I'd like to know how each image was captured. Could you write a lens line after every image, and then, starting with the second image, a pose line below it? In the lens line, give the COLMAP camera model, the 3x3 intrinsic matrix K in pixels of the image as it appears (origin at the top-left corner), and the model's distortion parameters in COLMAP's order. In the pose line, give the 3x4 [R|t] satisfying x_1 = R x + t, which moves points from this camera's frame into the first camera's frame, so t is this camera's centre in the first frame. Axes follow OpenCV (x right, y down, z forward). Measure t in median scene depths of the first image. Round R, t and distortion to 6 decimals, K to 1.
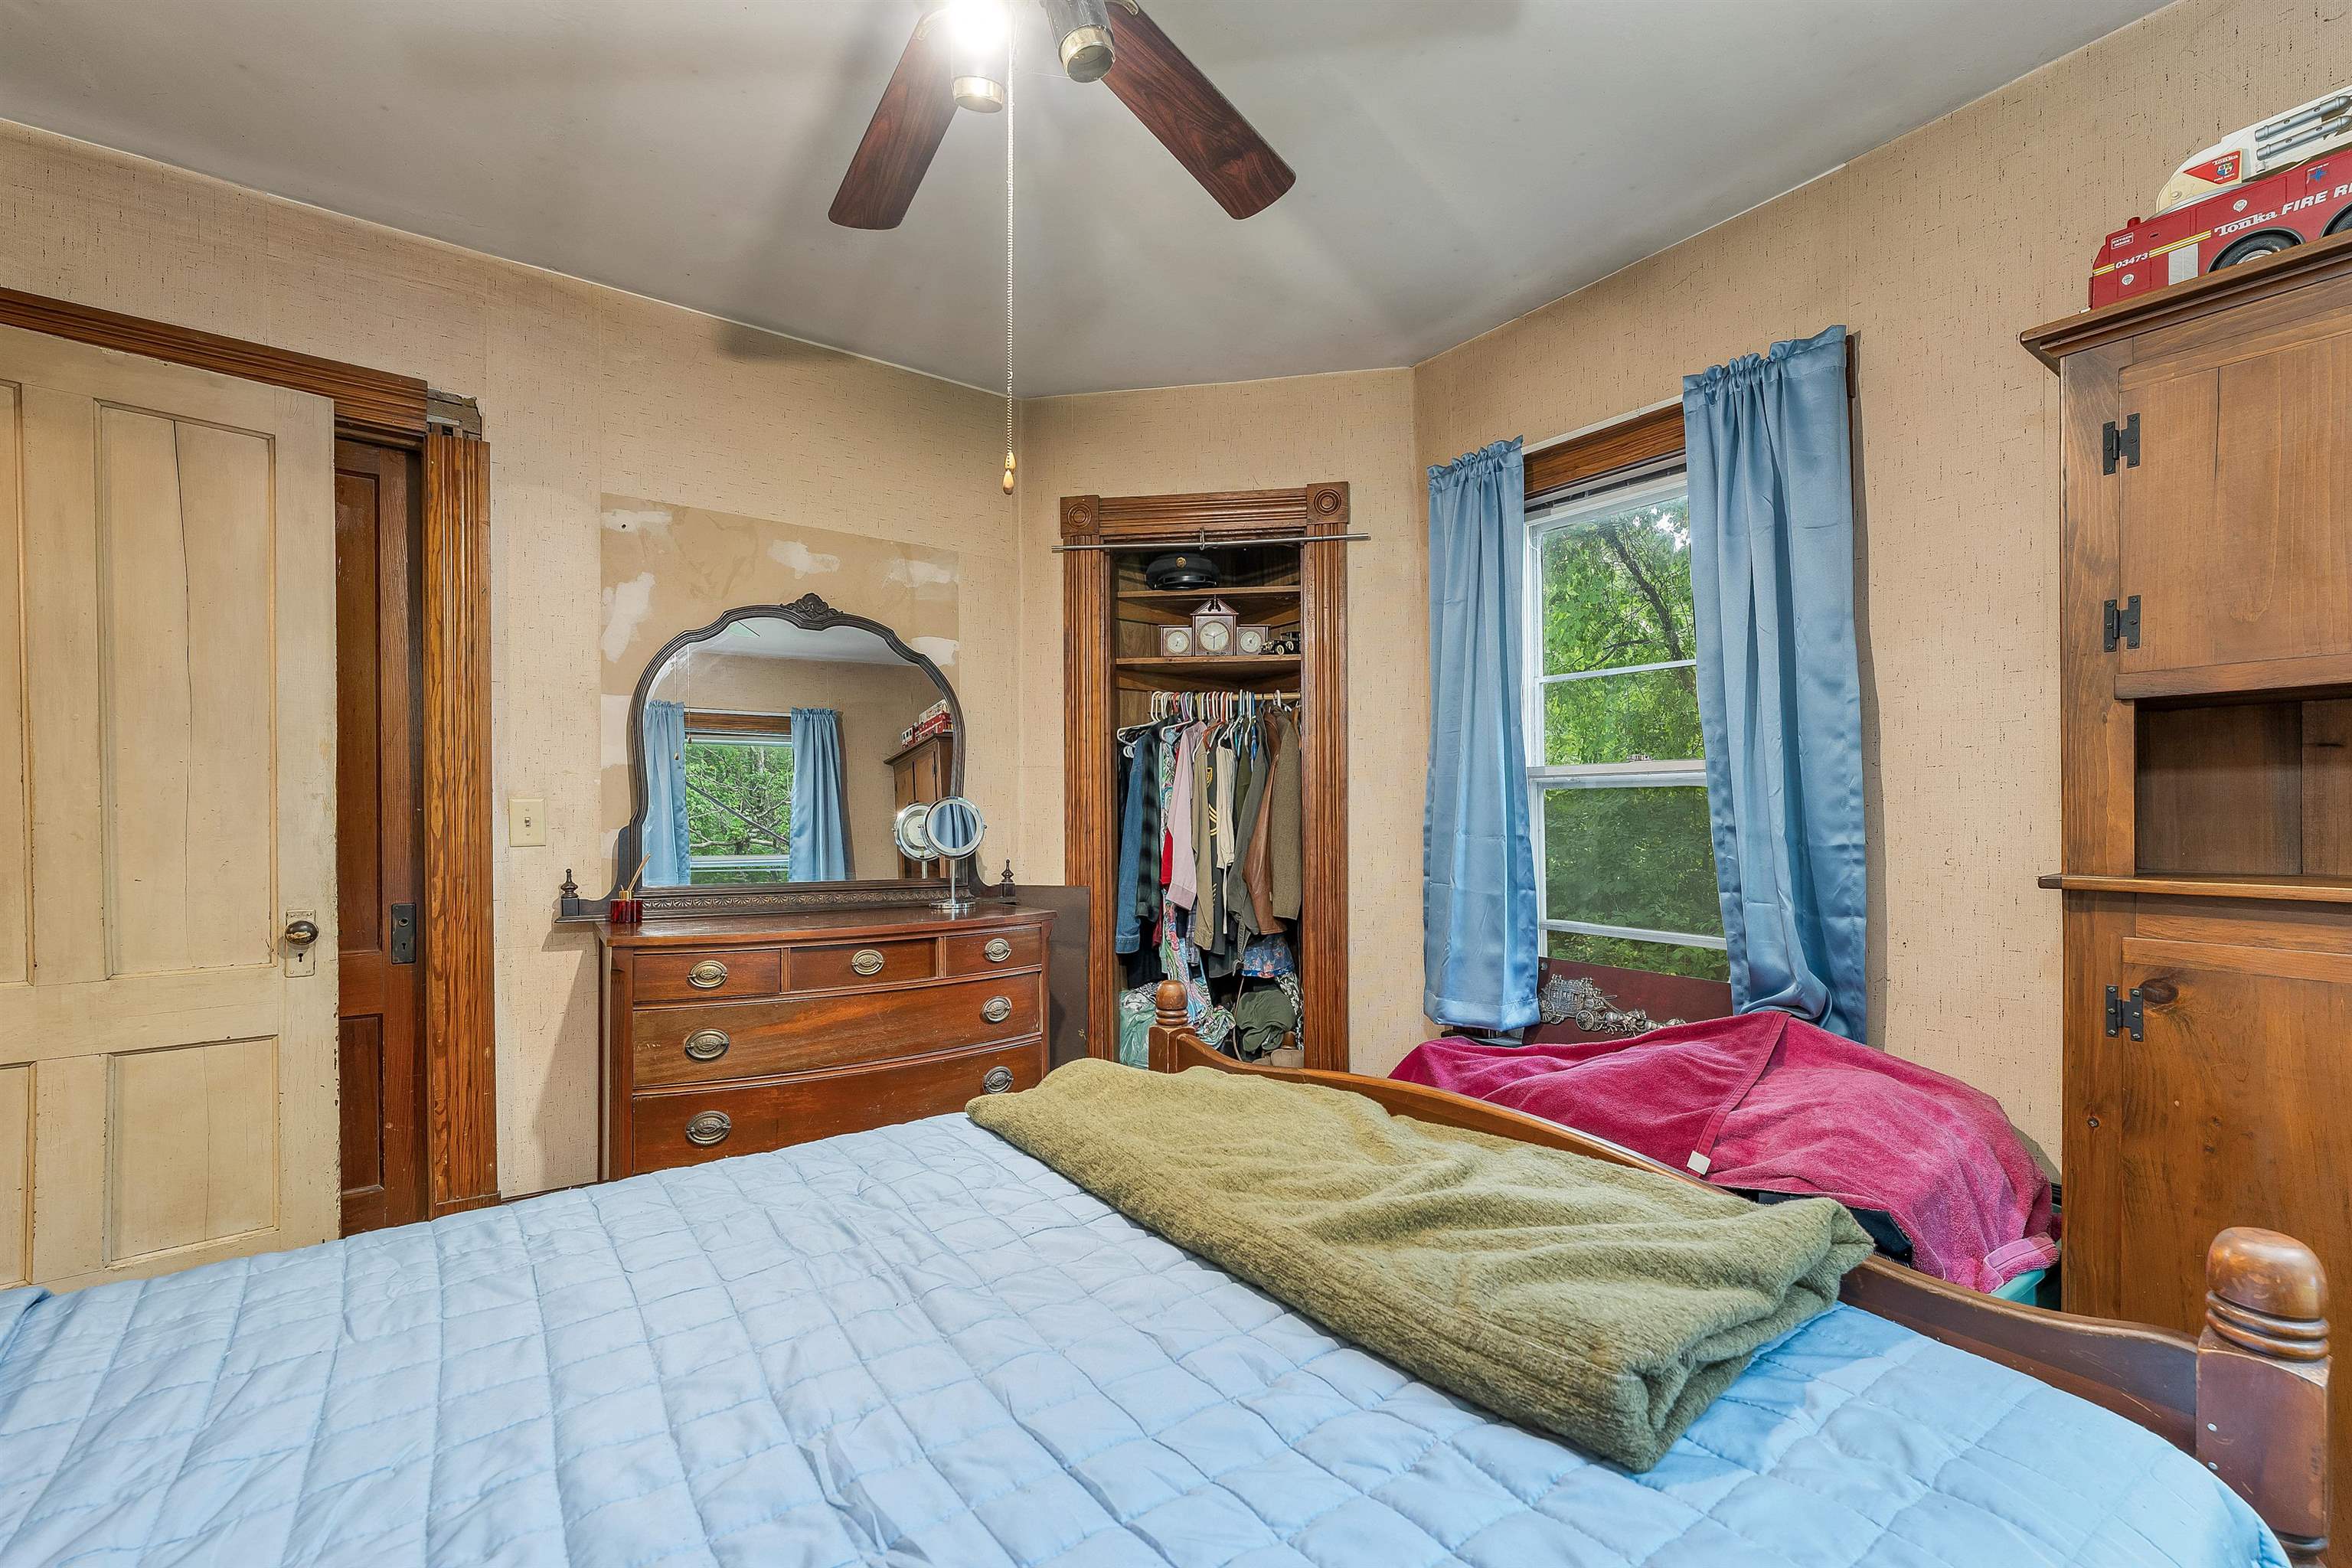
lens RADIAL K [[971.0, 0, 1246.8], [0, 971.0, 819.8], [0, 0, 1]] dist [0.000046, -0.000248]
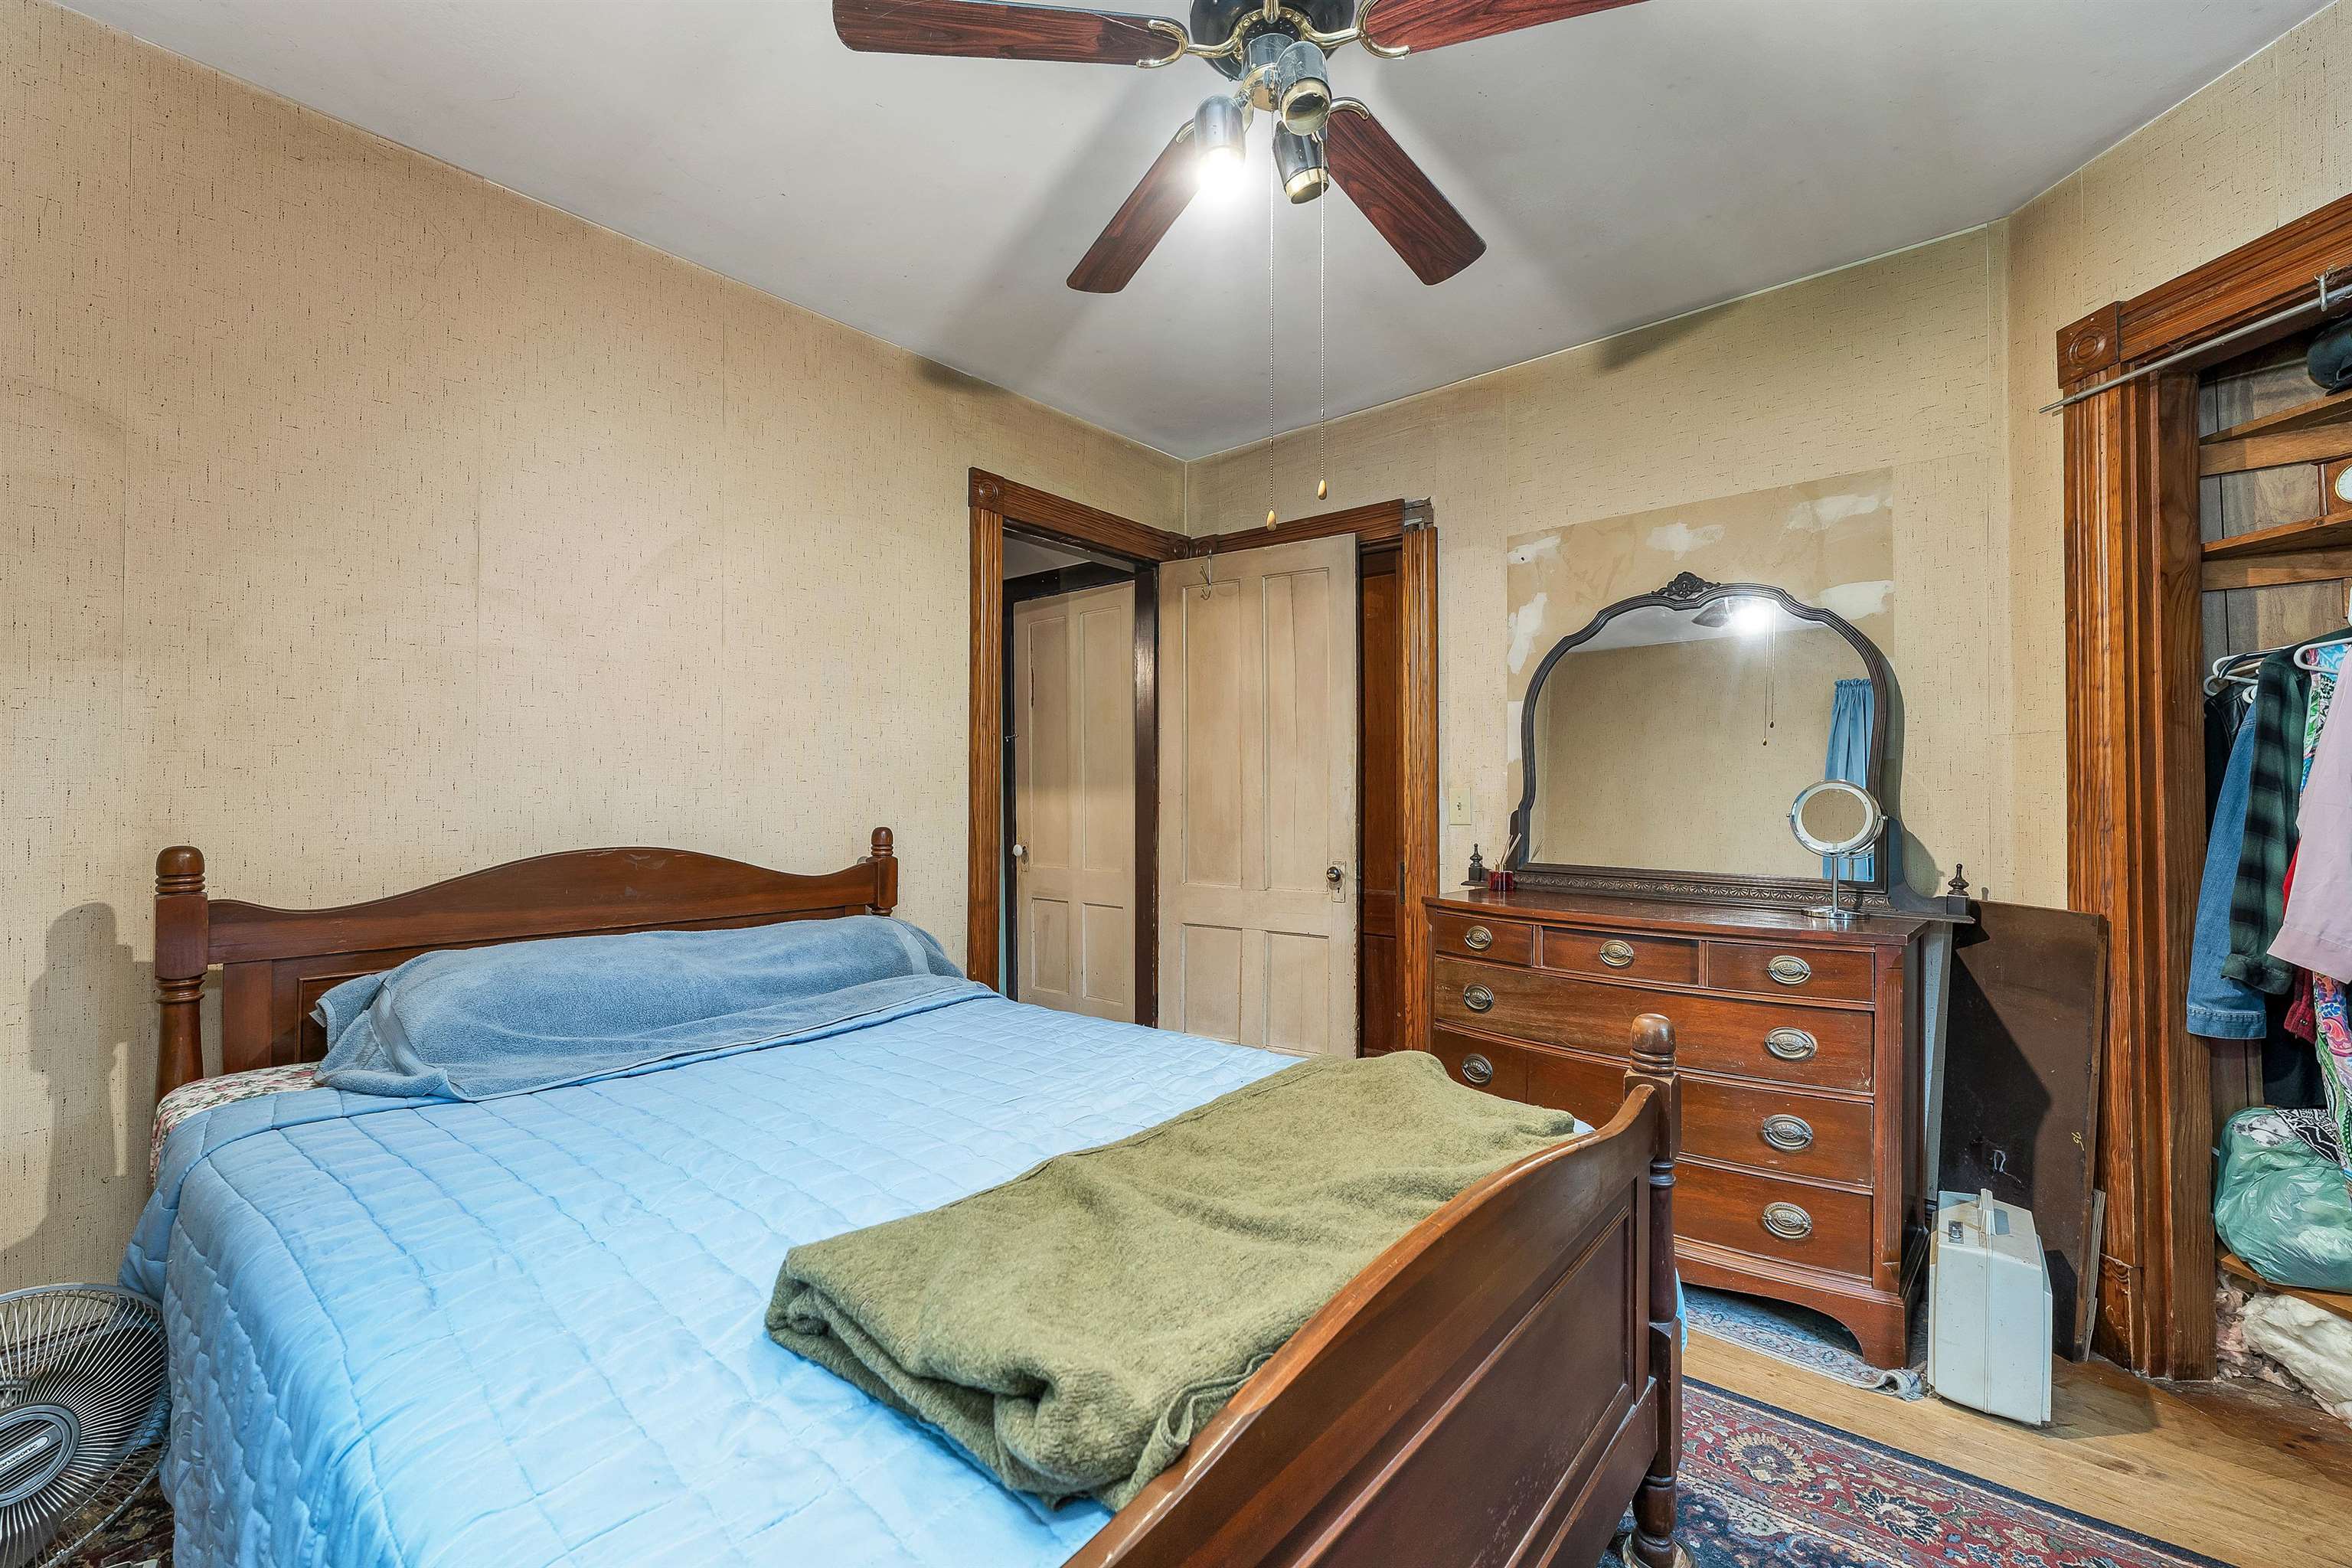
lens RADIAL K [[979.1, 0, 1165.9], [0, 979.1, 790.3], [0, 0, 1]] dist [-0.001723, -0.000568]
pose [[0.187973, -0.011211, -0.982110, 0.458430], [-0.010862, 0.999850, -0.013493, 0.002730], [0.982114, 0.013204, 0.187823, 0.352328]]
